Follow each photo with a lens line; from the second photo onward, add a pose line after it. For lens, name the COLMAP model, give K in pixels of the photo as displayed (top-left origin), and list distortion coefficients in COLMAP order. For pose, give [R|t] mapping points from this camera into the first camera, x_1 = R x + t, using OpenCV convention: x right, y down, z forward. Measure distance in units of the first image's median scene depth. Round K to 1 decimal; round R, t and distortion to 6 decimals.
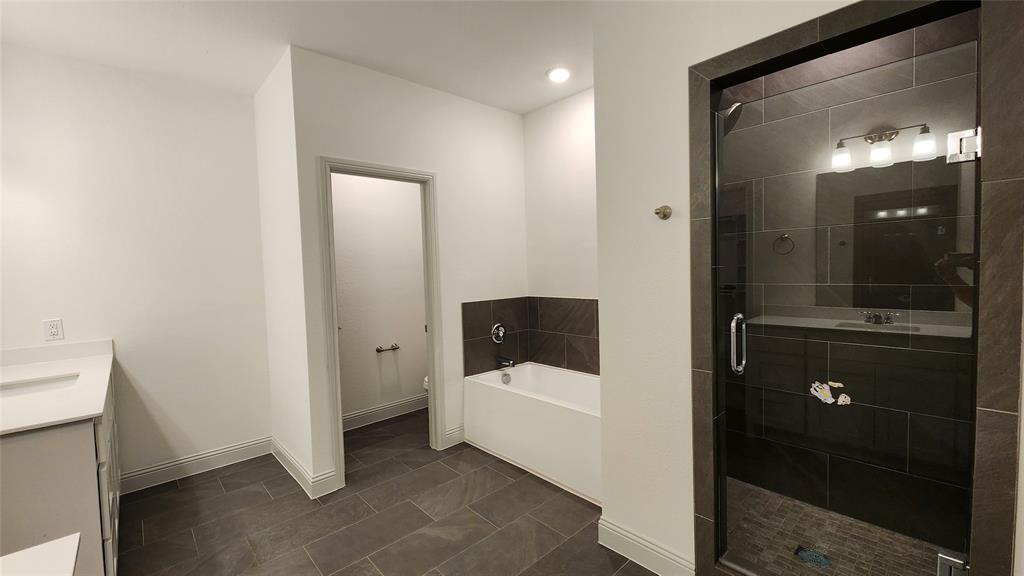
lens RADIAL K [[418.6, 0, 502.5], [0, 418.6, 286.0], [0, 0, 1]] dist [0.002151, 0.000394]
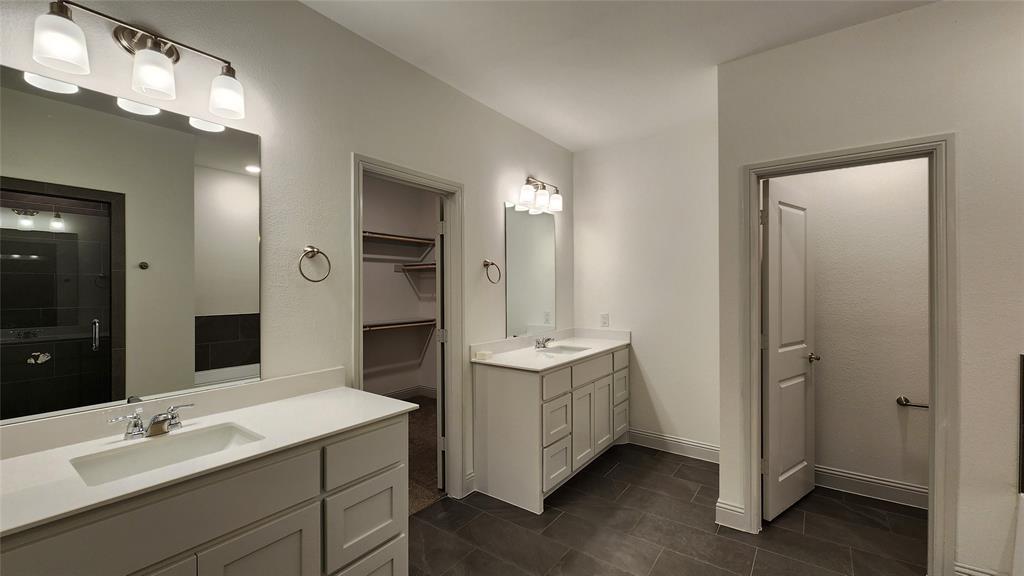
lens RADIAL K [[418.6, 0, 502.5], [0, 418.6, 286.0], [0, 0, 1]] dist [0.002151, 0.000394]
pose [[0.192720, 0.026682, -0.980891, 0.355879], [-0.044700, 0.998831, 0.018388, -0.032368], [0.980235, 0.040302, 0.193687, 0.277720]]
